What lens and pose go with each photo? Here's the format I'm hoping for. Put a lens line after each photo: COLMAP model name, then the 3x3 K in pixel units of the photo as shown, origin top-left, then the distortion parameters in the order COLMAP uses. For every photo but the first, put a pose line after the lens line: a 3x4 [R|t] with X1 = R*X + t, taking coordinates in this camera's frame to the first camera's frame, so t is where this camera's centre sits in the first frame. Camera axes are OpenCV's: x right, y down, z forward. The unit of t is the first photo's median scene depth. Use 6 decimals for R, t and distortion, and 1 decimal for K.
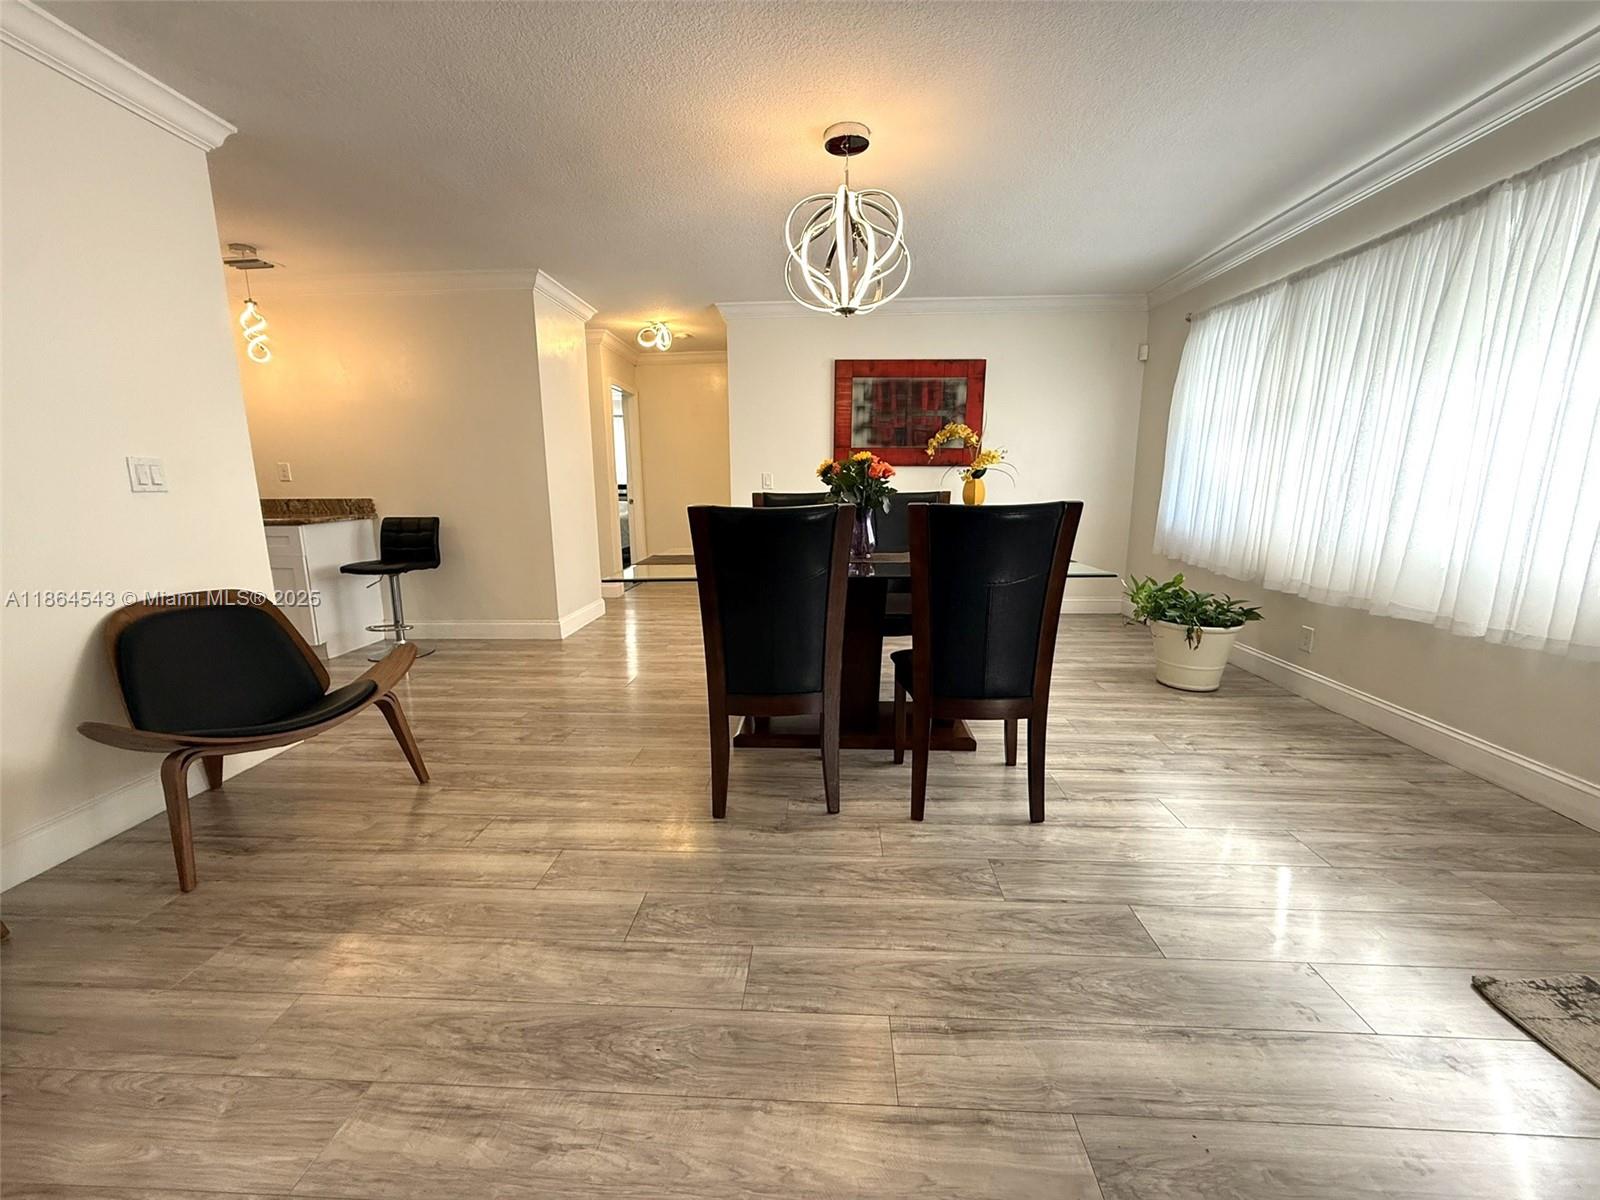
lens RADIAL K [[639.0, 0, 796.5], [0, 639.0, 598.4], [0, 0, 1]] dist [-0.001949, -0.000034]
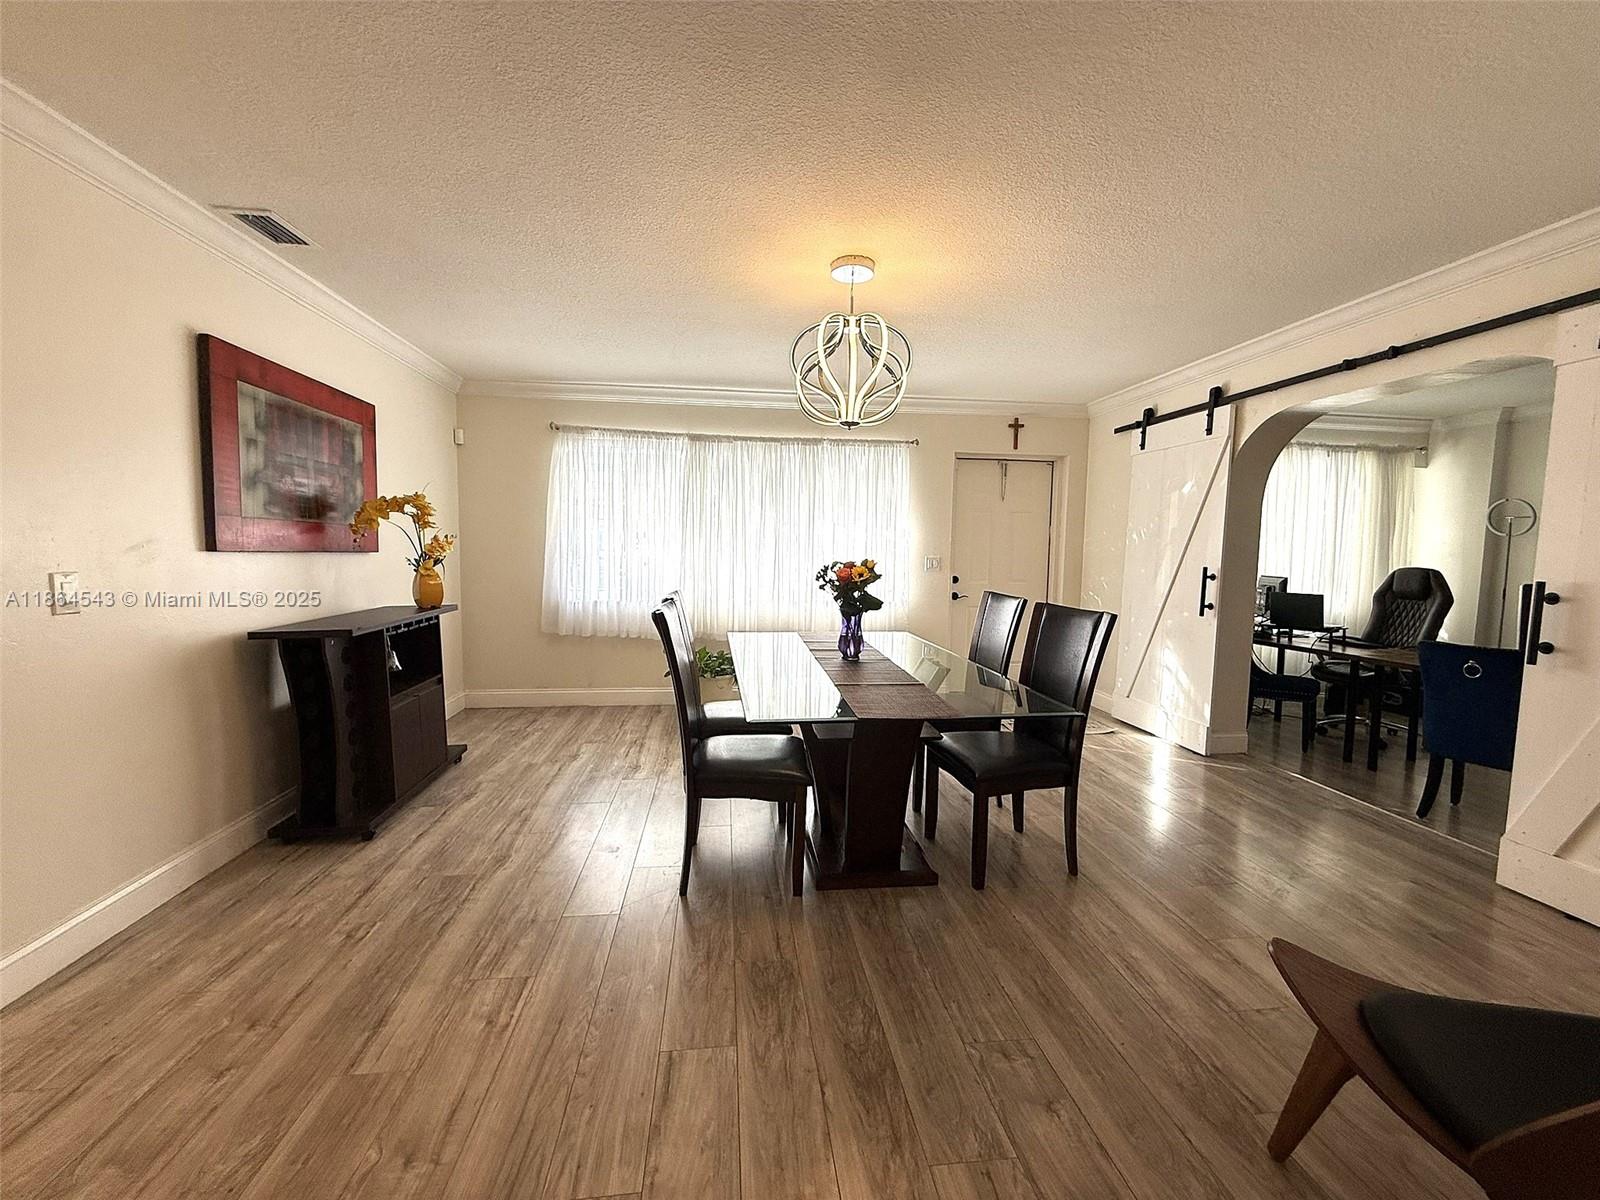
lens RADIAL K [[639.0, 0, 796.5], [0, 639.0, 598.4], [0, 0, 1]] dist [-0.001949, -0.000034]
pose [[-0.170154, -0.071317, 0.982833, -0.518304], [0.168878, 0.980511, 0.100386, -0.159522], [-0.970839, 0.183060, -0.154794, 0.712583]]
